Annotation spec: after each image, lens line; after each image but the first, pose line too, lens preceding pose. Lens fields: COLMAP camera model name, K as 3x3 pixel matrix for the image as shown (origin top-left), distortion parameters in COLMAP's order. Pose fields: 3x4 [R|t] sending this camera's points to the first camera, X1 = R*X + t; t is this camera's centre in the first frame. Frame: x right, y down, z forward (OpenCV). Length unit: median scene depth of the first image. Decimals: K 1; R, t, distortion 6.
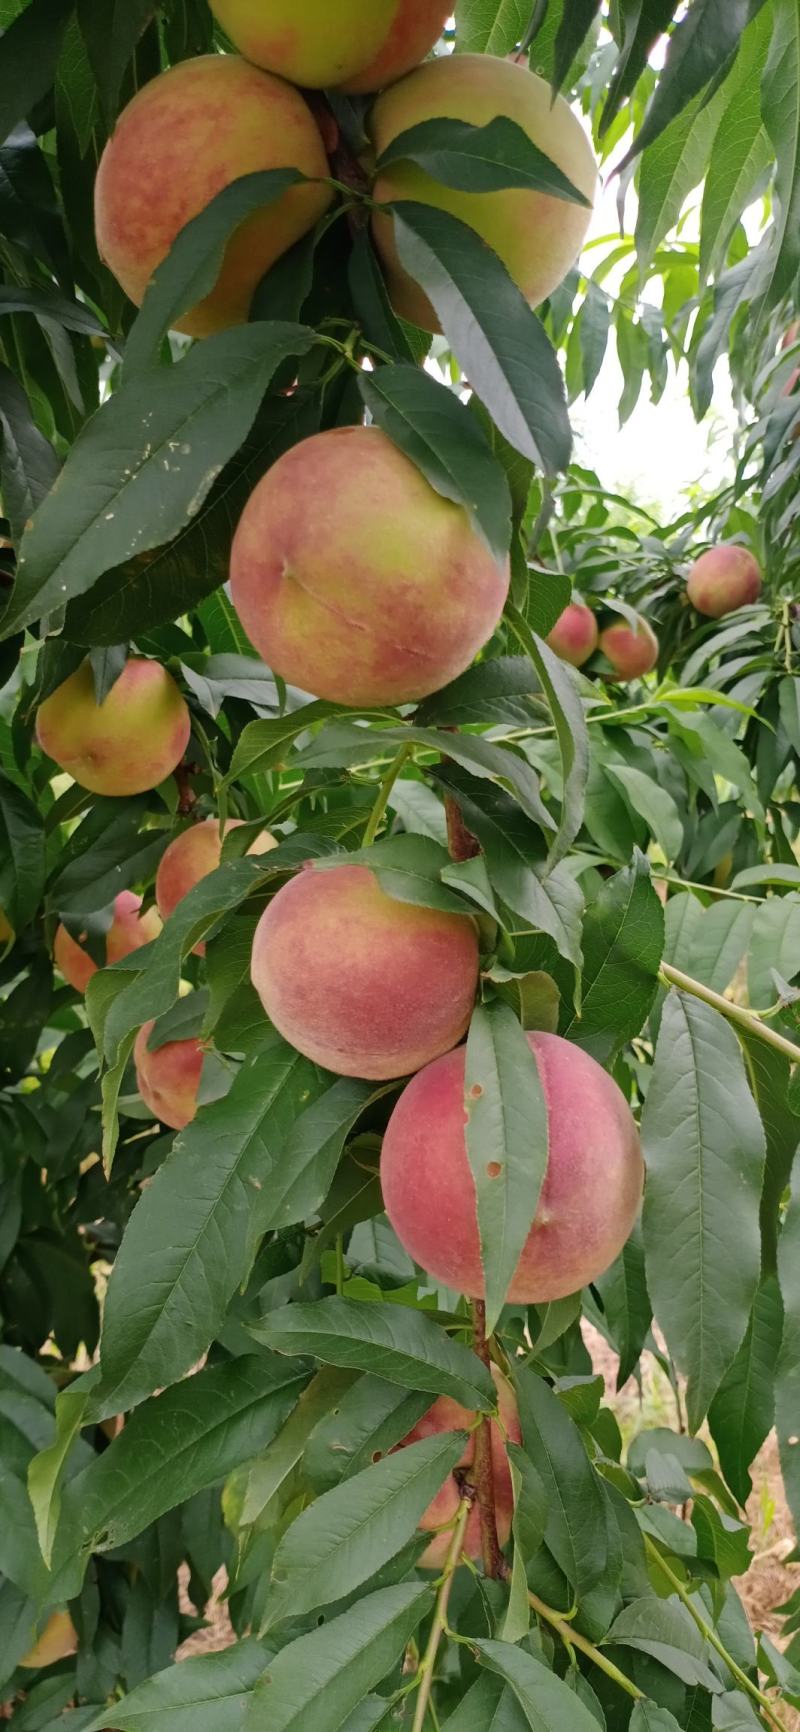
lens RADIAL K [[1408.3, 0, 427.2], [0, 1408.3, 866.4], [0, 0, 1]] dist [-0.005830, -0.005392]
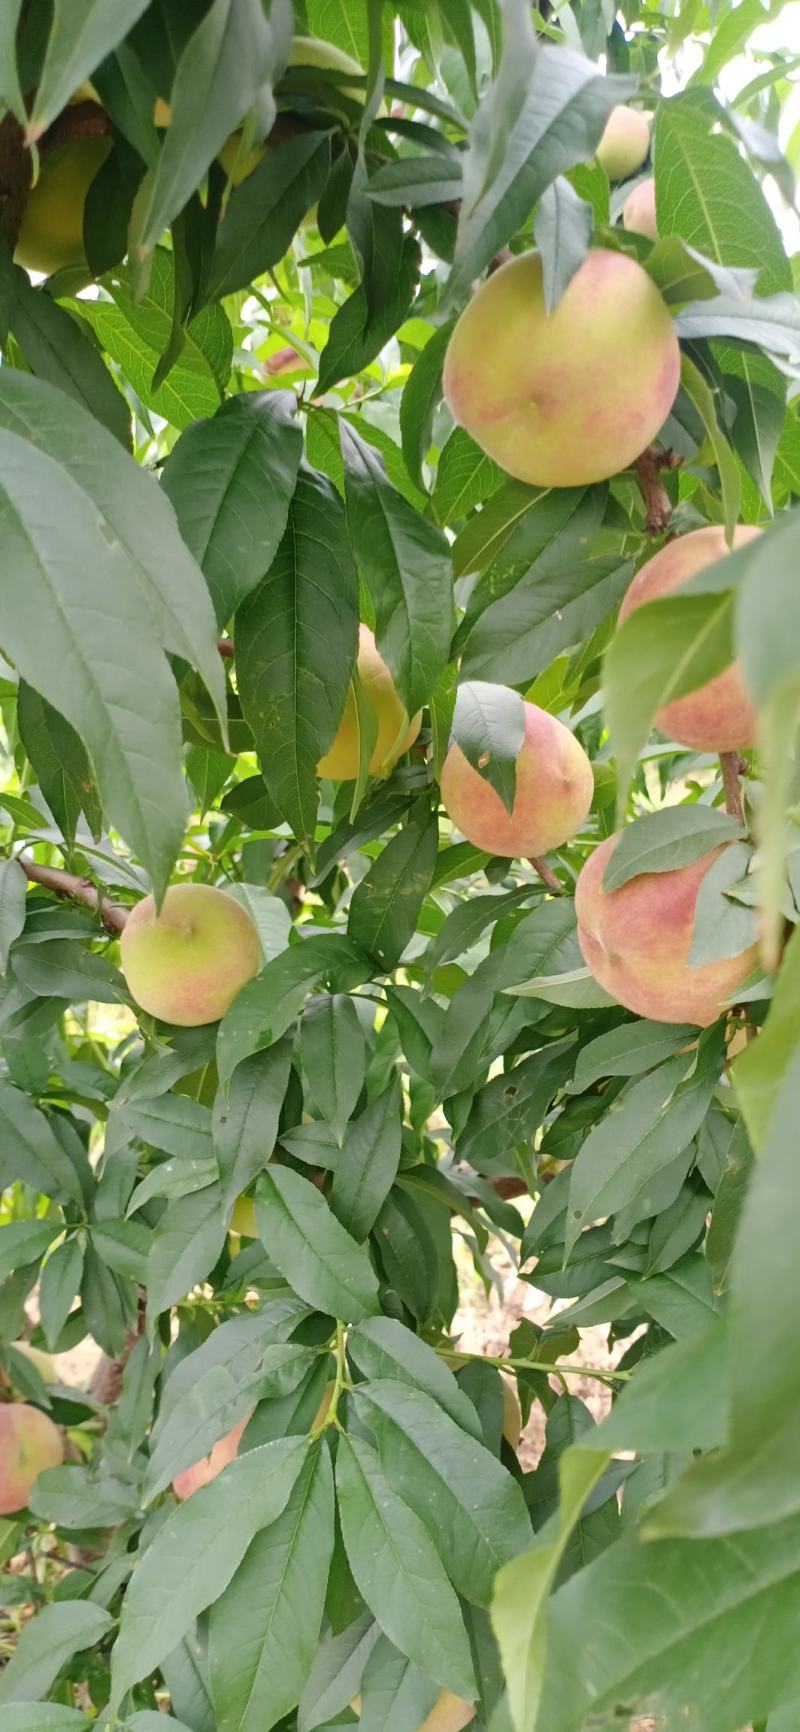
lens RADIAL K [[1408.3, 0, 427.2], [0, 1408.3, 866.4], [0, 0, 1]] dist [-0.005830, -0.005392]
pose [[0.975637, -0.000540, -0.219390, -0.135481], [0.004460, 0.999839, 0.017369, 0.108231], [0.219345, -0.017925, 0.975483, 0.341347]]
